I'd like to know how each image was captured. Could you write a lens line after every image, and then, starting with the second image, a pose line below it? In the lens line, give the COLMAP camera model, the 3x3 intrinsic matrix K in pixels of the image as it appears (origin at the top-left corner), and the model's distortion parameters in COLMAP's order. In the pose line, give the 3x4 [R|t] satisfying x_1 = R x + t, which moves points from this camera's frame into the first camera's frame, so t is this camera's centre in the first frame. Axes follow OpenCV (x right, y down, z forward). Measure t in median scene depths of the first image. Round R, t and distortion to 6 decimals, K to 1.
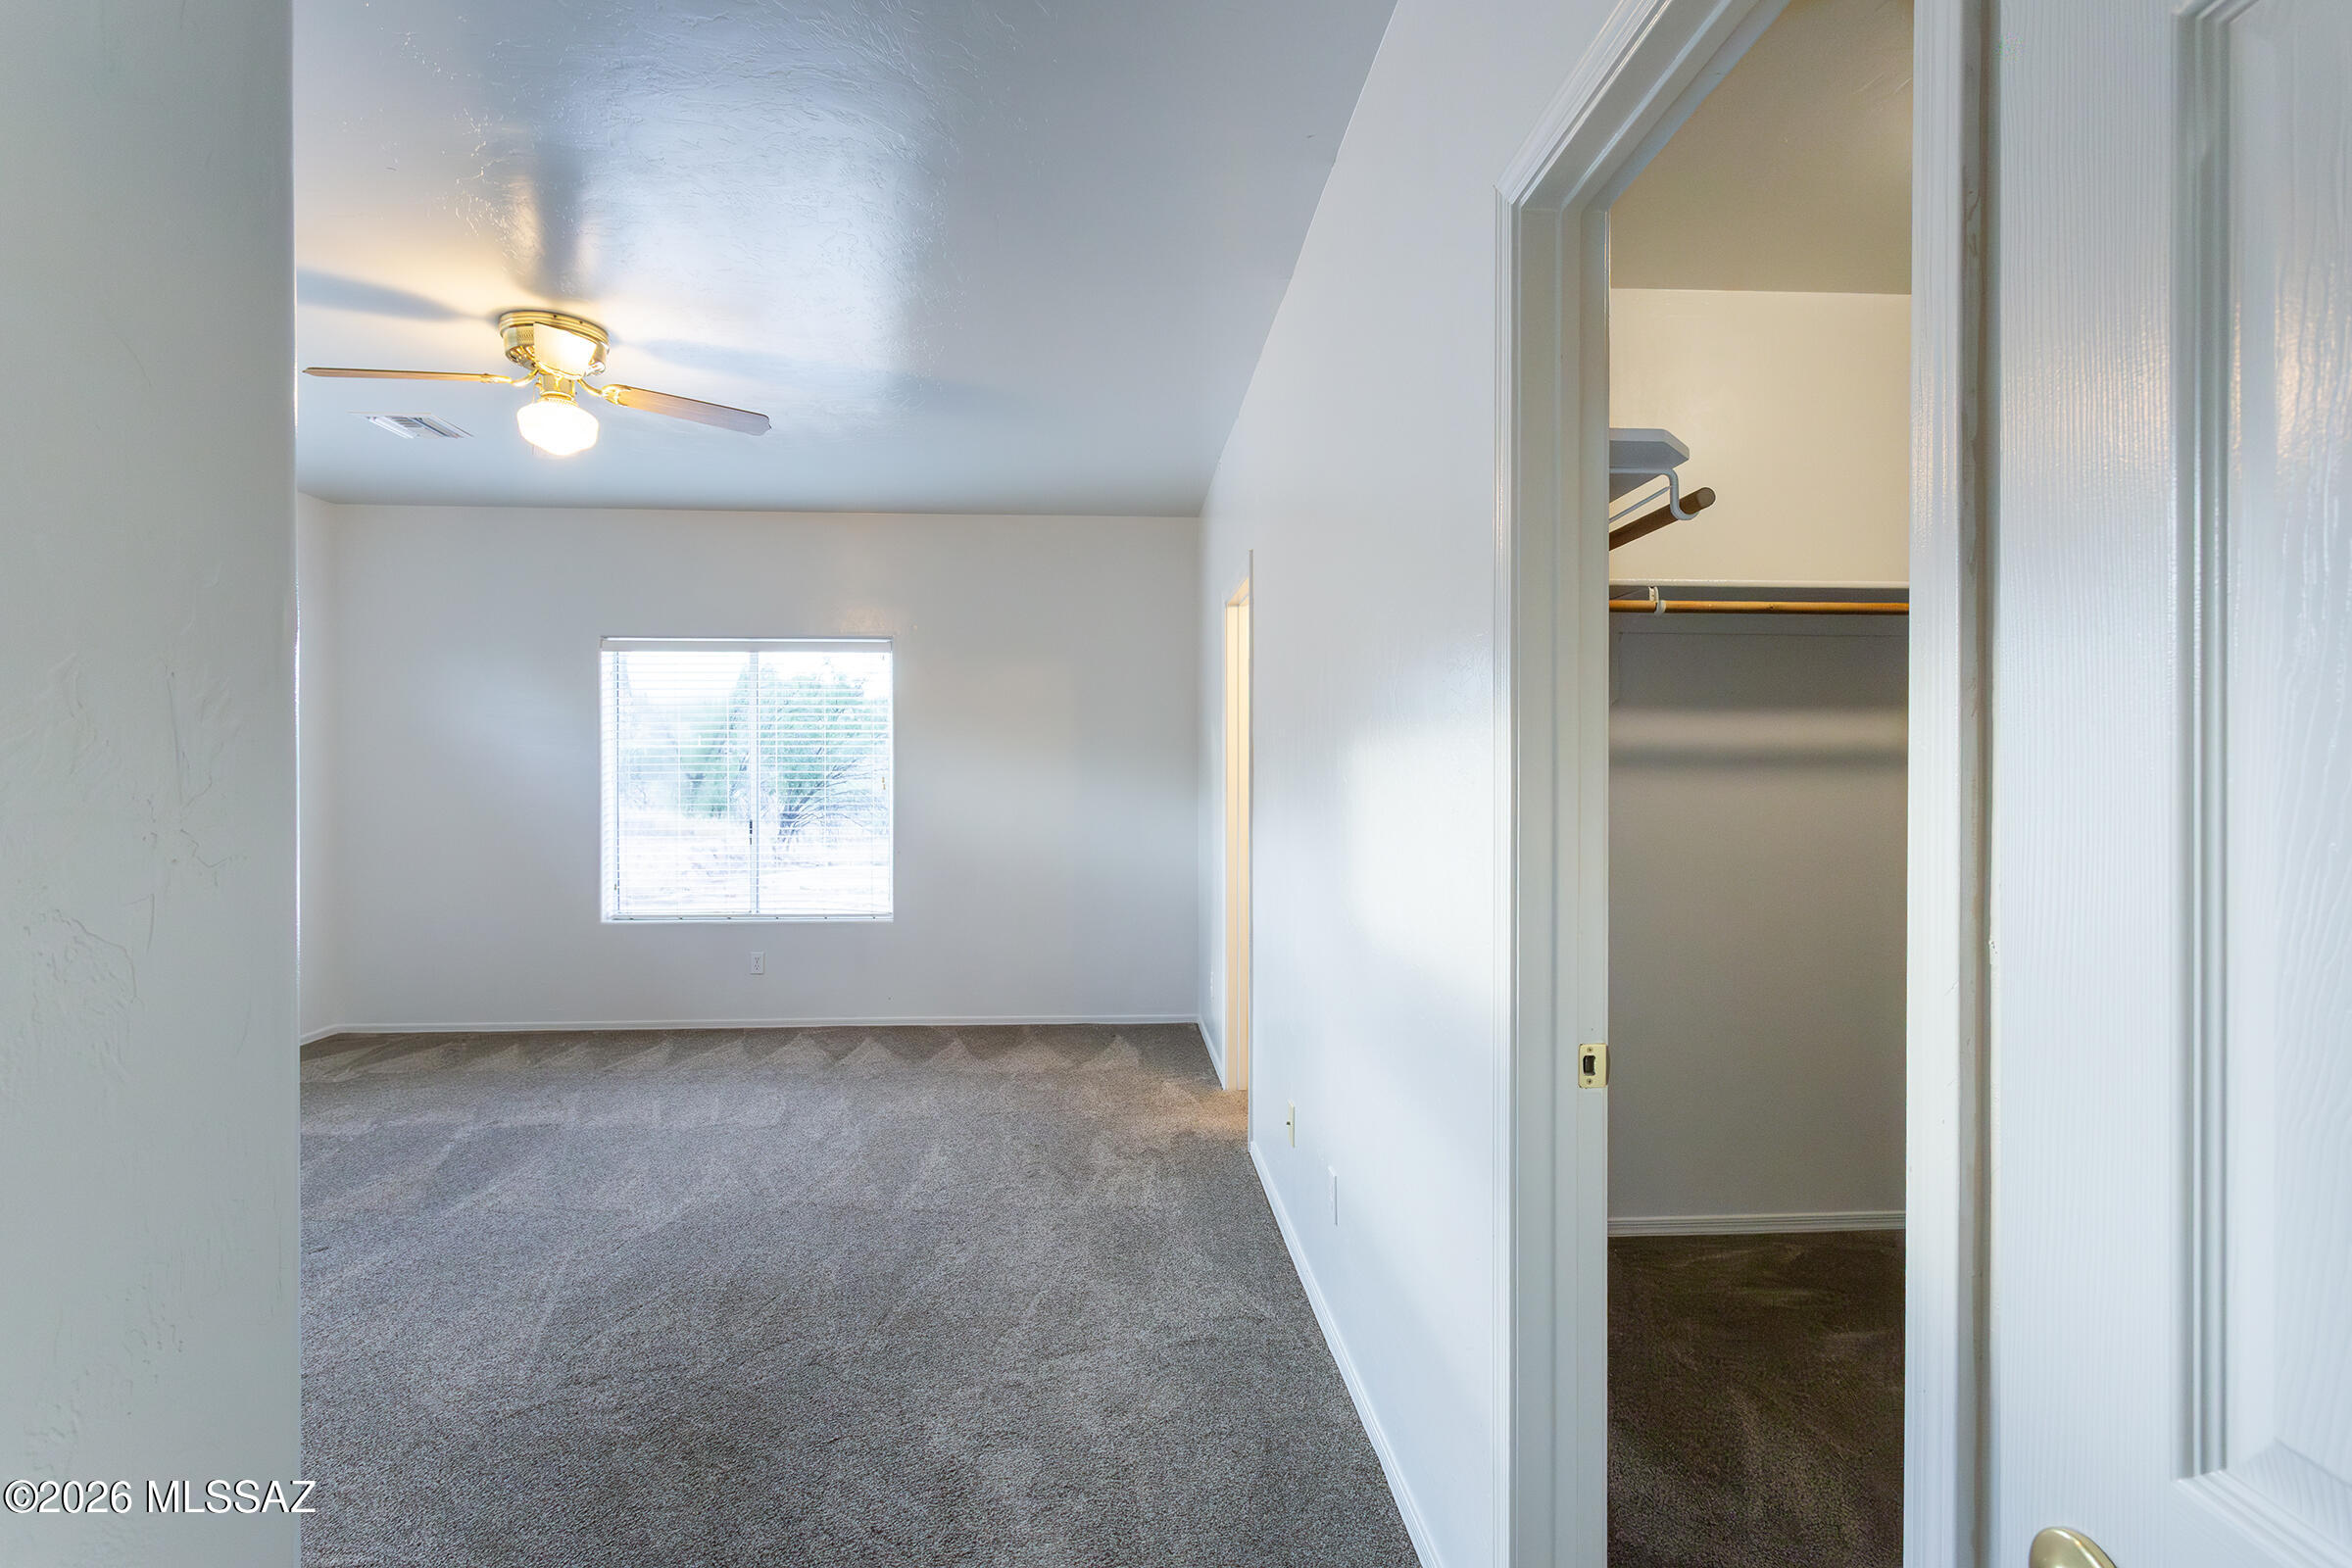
lens RADIAL K [[1156.6, 0, 1171.8], [0, 1156.6, 788.2], [0, 0, 1]] dist [0.002540, 0.000614]
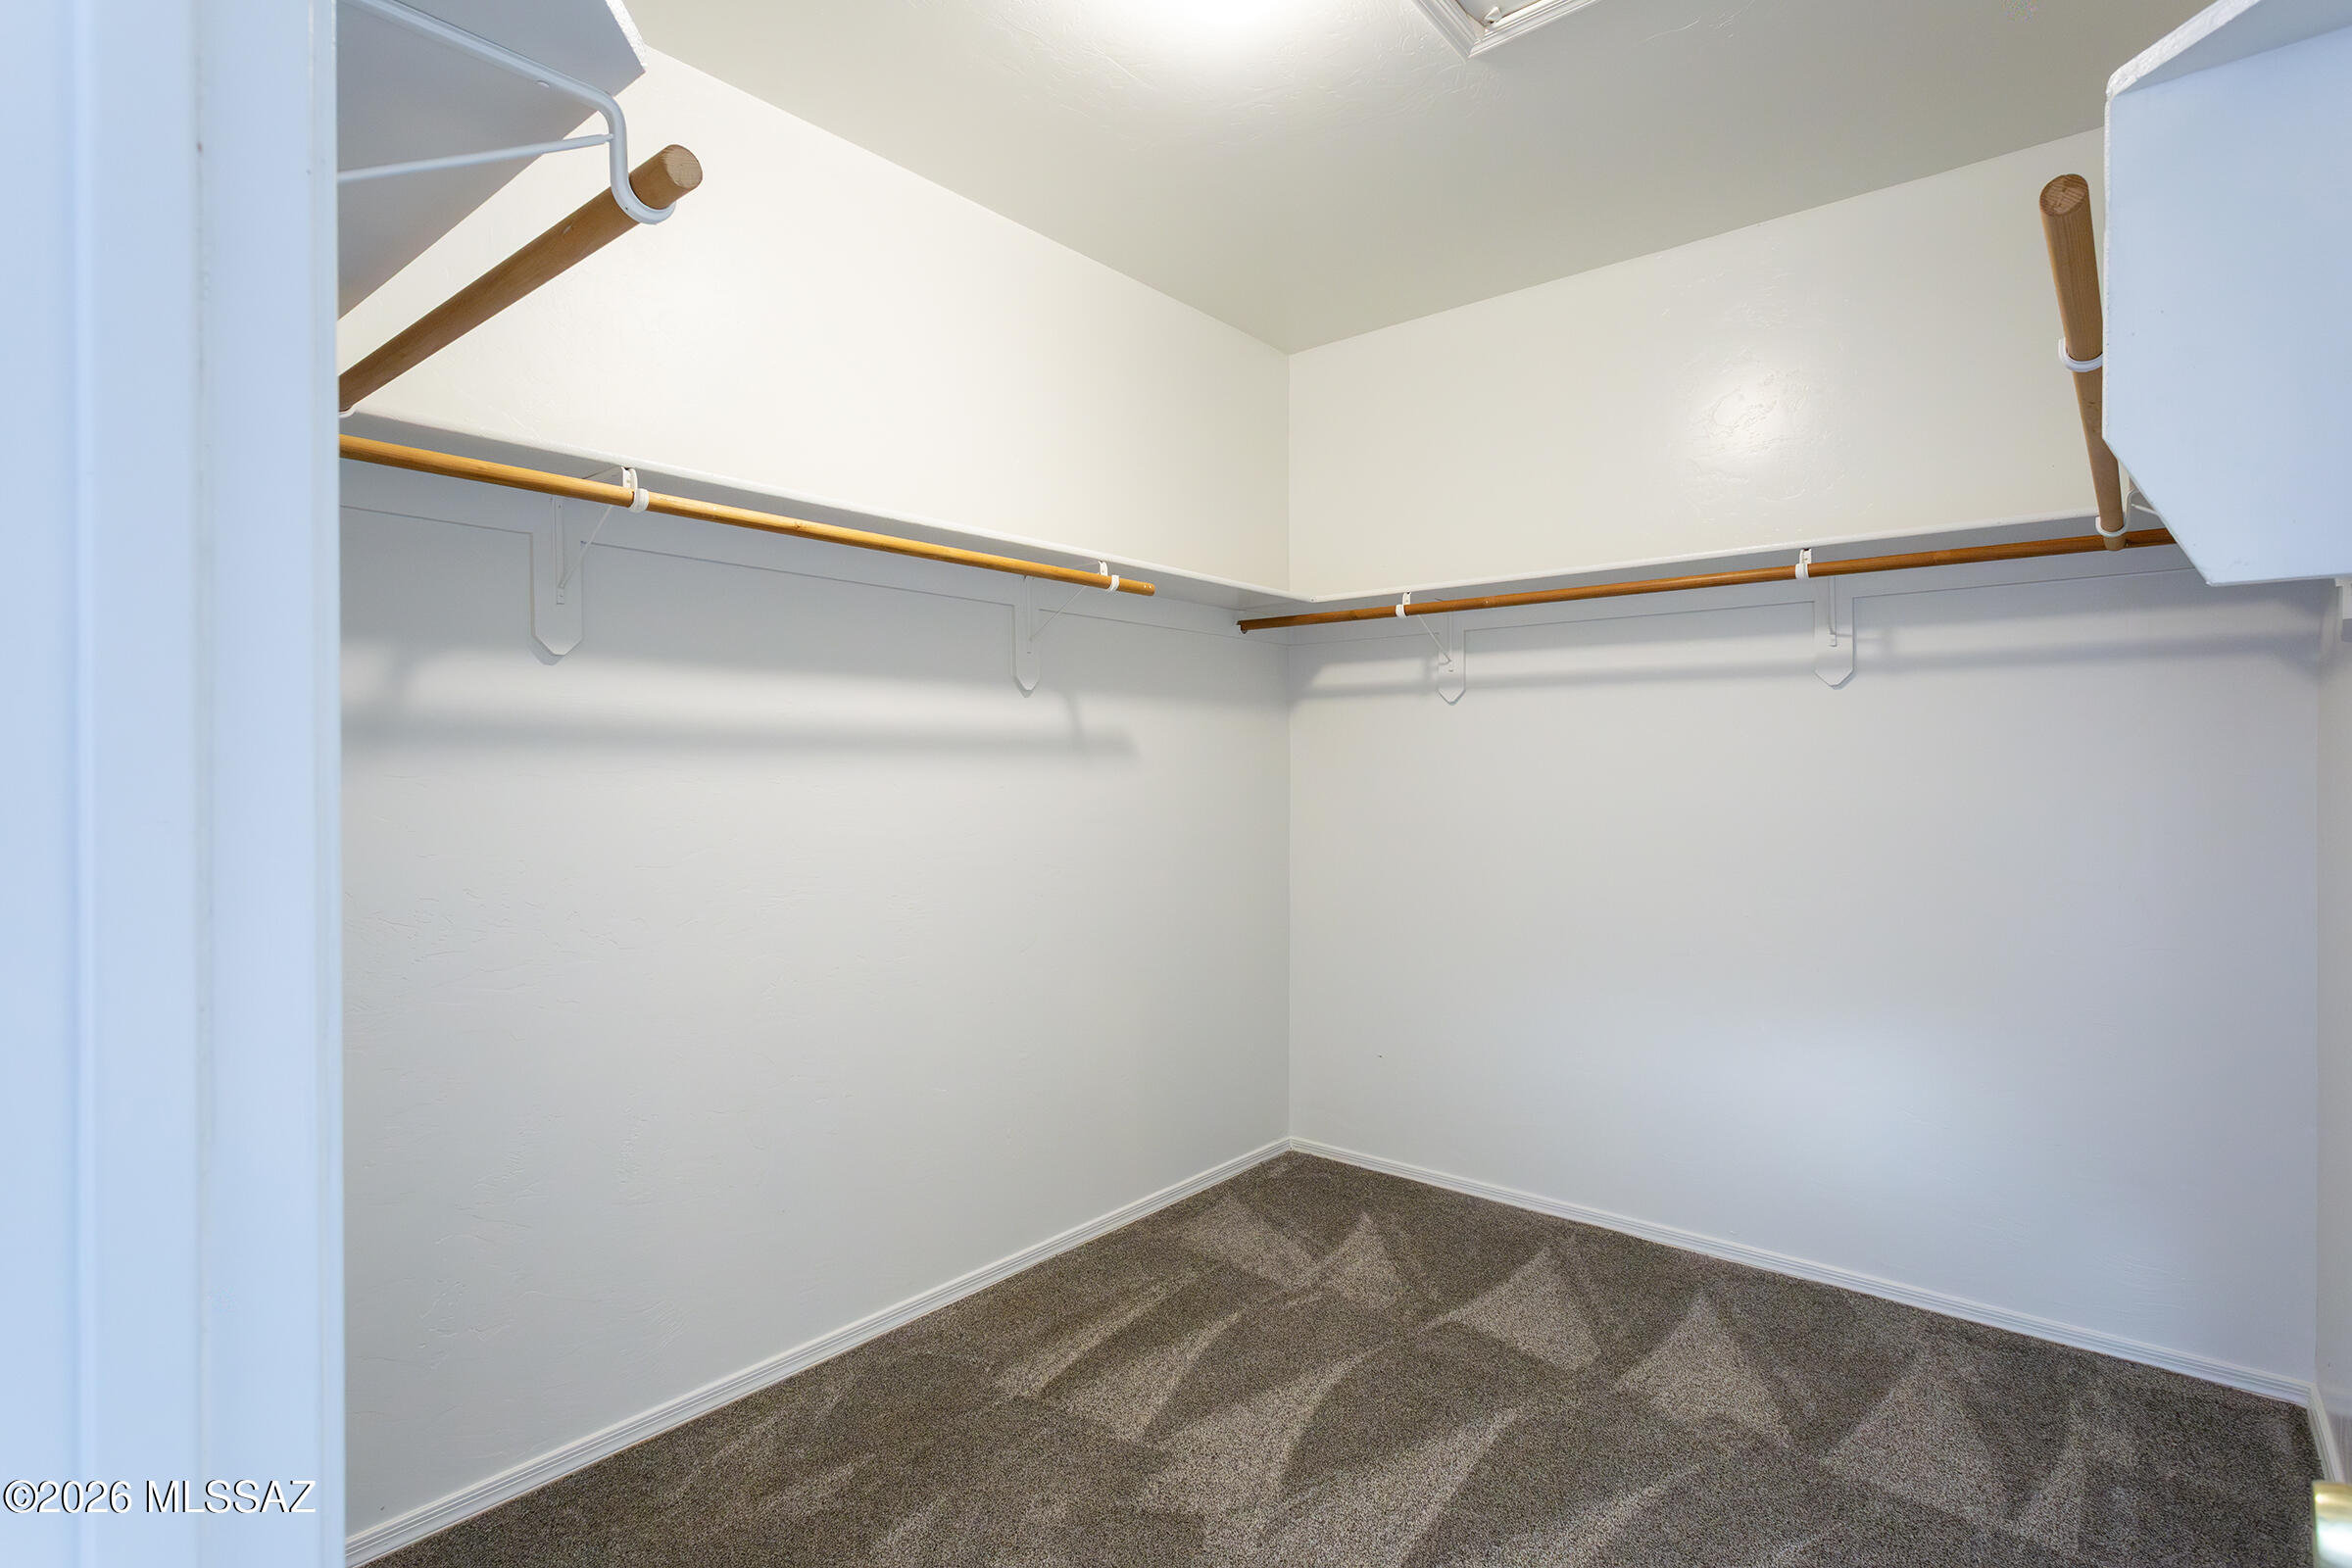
lens RADIAL K [[1156.6, 0, 1171.8], [0, 1156.6, 788.2], [0, 0, 1]] dist [0.002540, 0.000614]
pose [[0.695570, -0.015564, 0.718289, 0.170928], [0.004206, 0.999836, 0.017592, -0.001157], [-0.718446, -0.009215, 0.695522, 0.349385]]
